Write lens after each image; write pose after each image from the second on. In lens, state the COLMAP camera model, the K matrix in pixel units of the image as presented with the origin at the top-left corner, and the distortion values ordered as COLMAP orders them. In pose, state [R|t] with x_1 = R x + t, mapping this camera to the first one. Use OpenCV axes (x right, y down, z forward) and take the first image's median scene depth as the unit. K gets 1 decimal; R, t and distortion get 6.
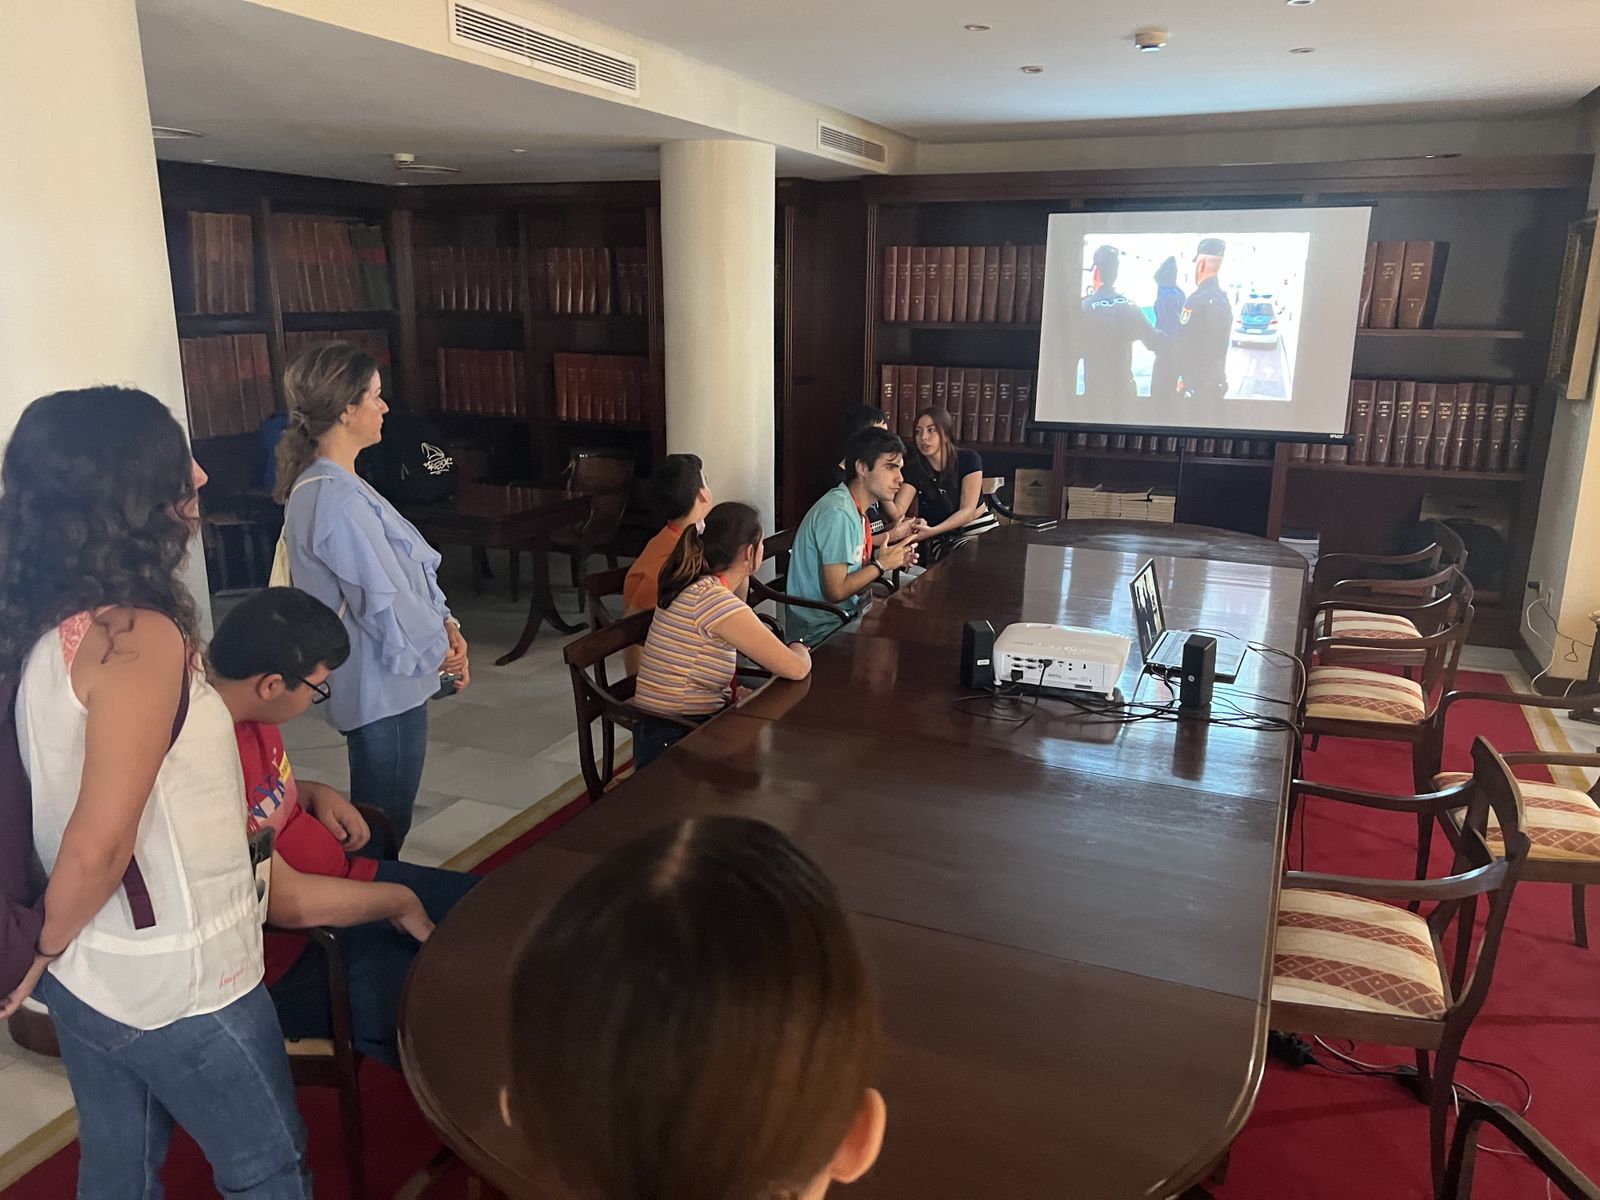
lens RADIAL K [[1198.2, 0, 817.2], [0, 1198.2, 606.1], [0, 0, 1]] dist [0.064260, -0.057261]
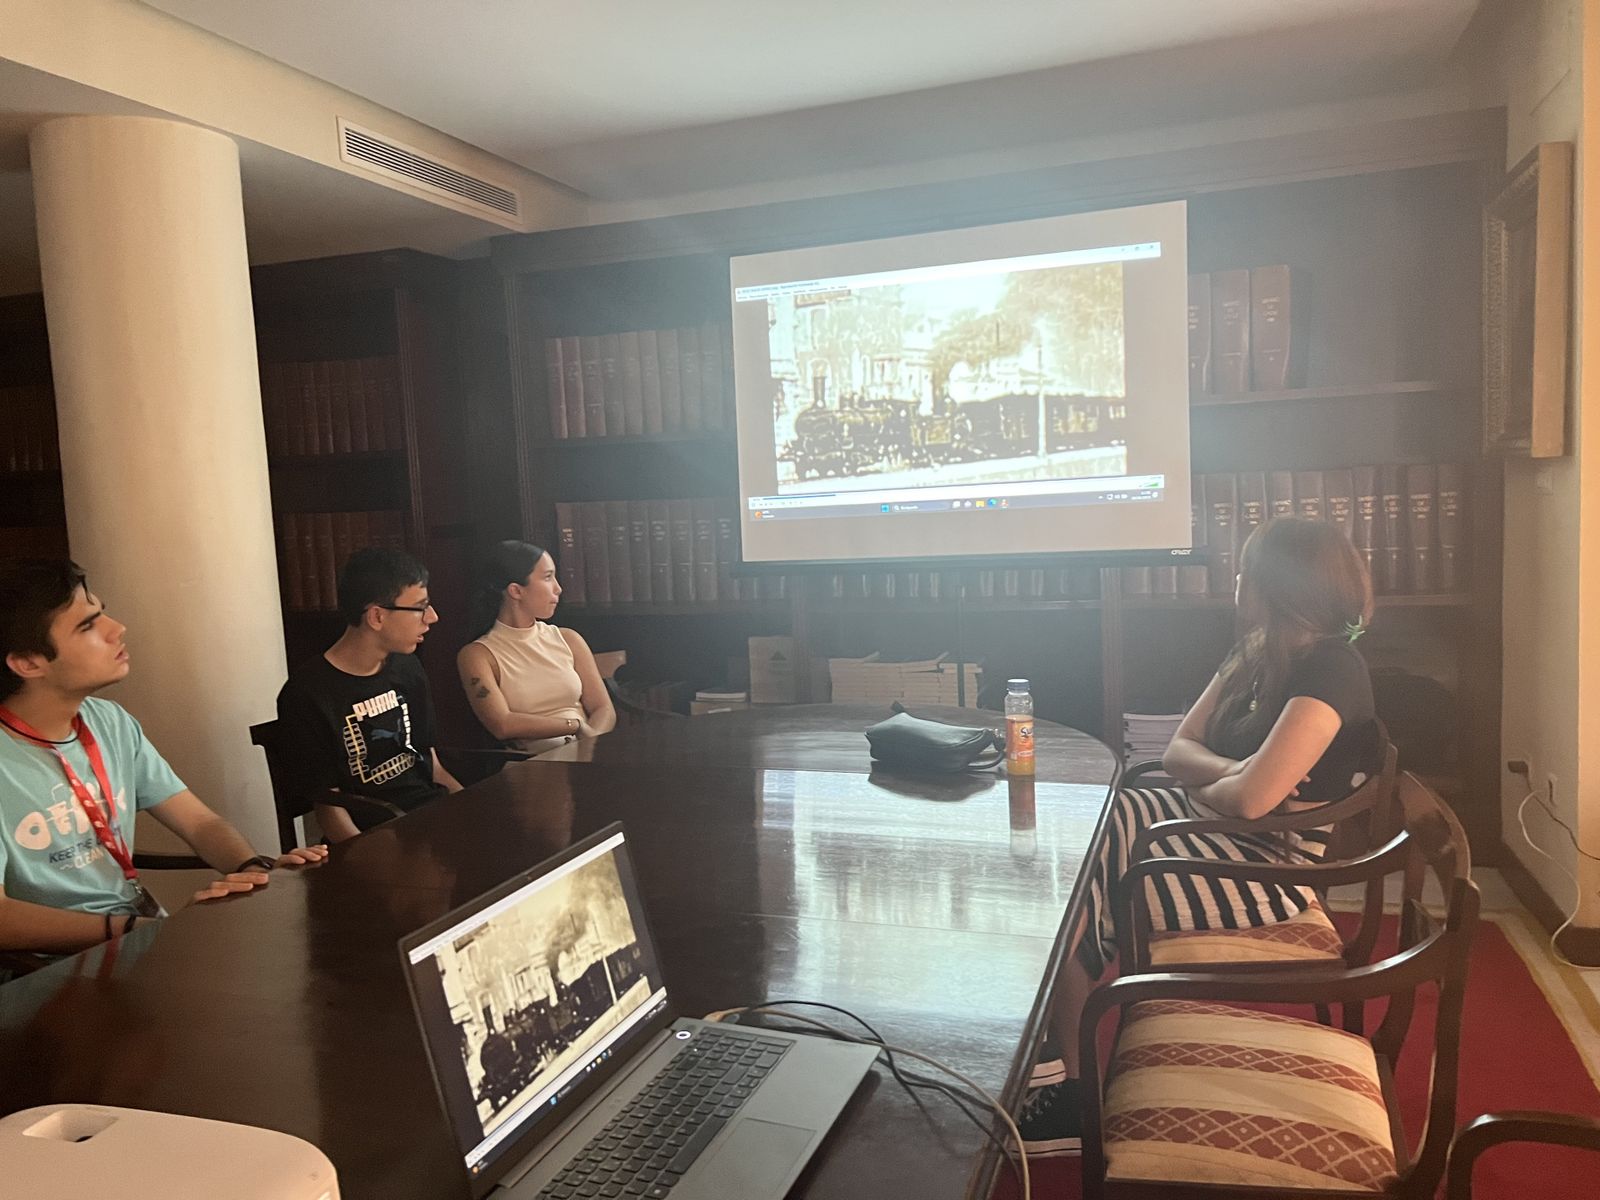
lens RADIAL K [[1198.2, 0, 817.2], [0, 1198.2, 606.1], [0, 0, 1]] dist [0.064260, -0.057261]
pose [[0.996183, -0.063782, 0.059587, 0.186107], [0.072426, 0.985025, -0.156459, -0.024662], [-0.048715, 0.160177, 0.985885, 0.363913]]
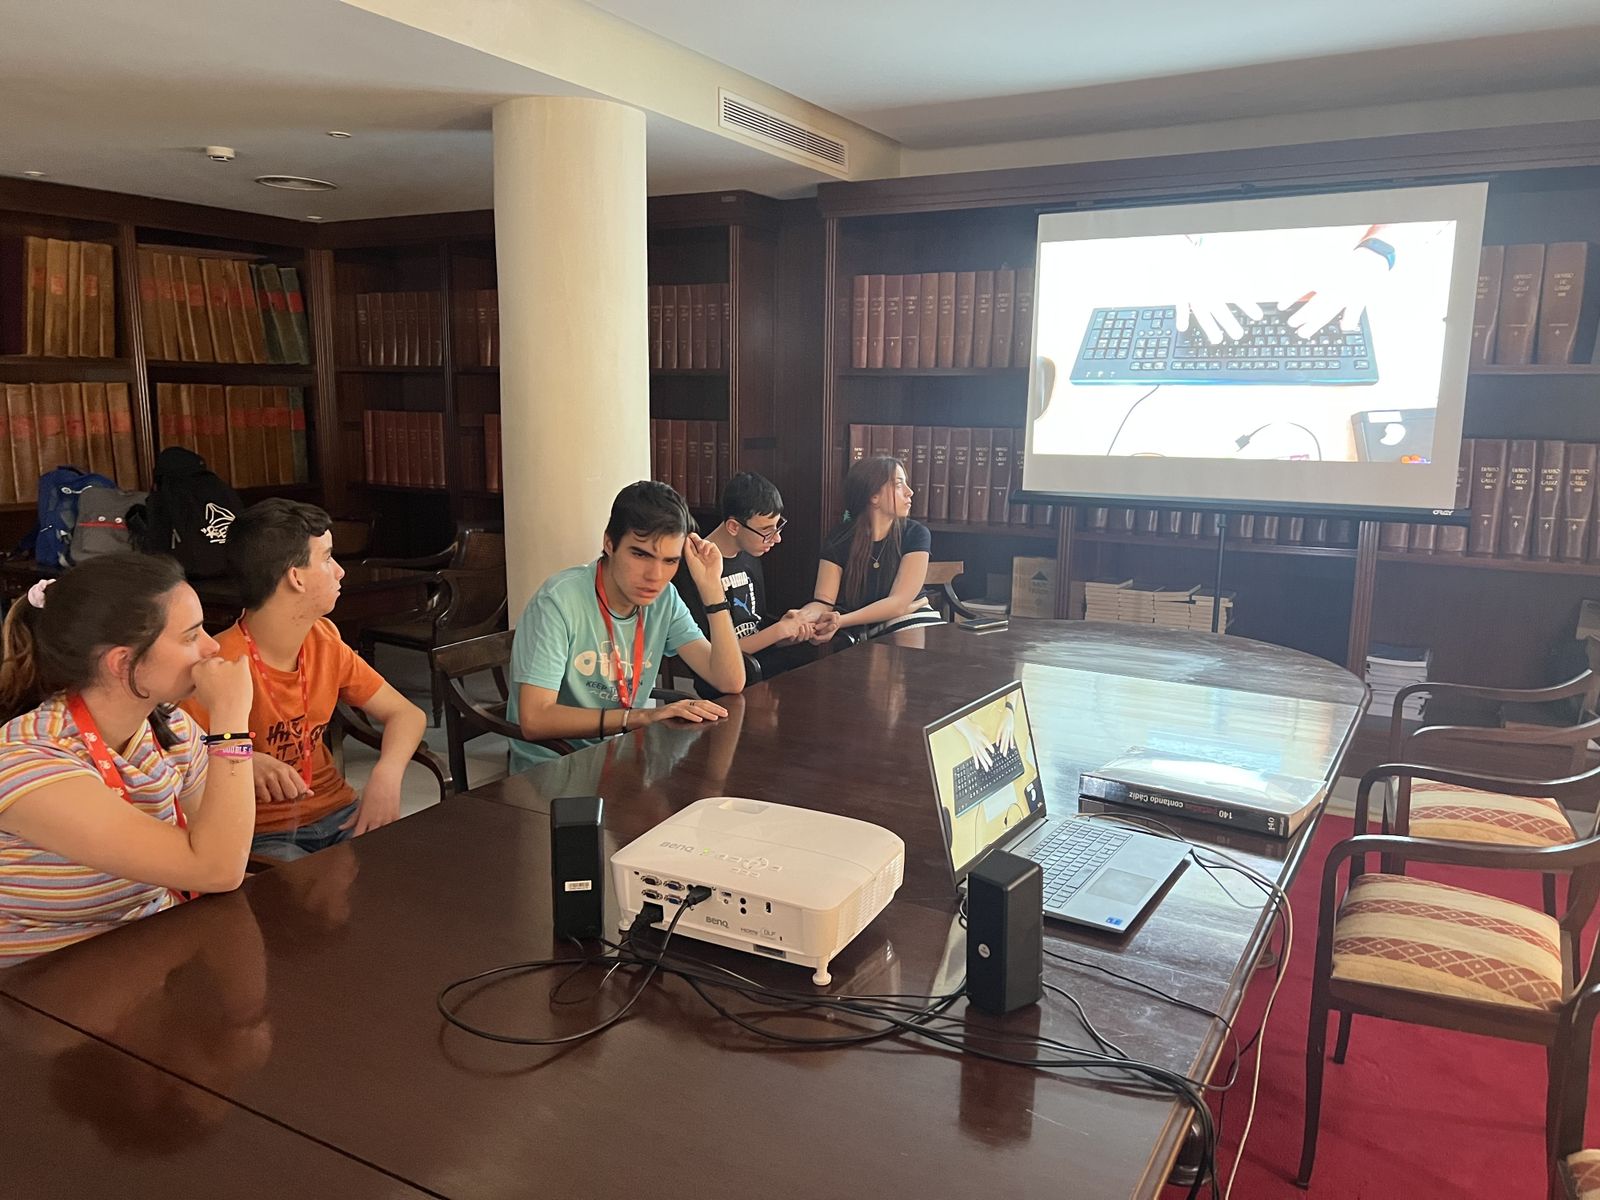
lens RADIAL K [[1202.9, 0, 816.8], [0, 1202.9, 615.4], [0, 0, 1]] dist [0.068511, -0.067091]
pose [[0.993492, 0.024132, -0.111315, 0.143470], [-0.033129, 0.996268, -0.079701, -0.013125], [0.108976, 0.082871, 0.990584, 0.259152]]
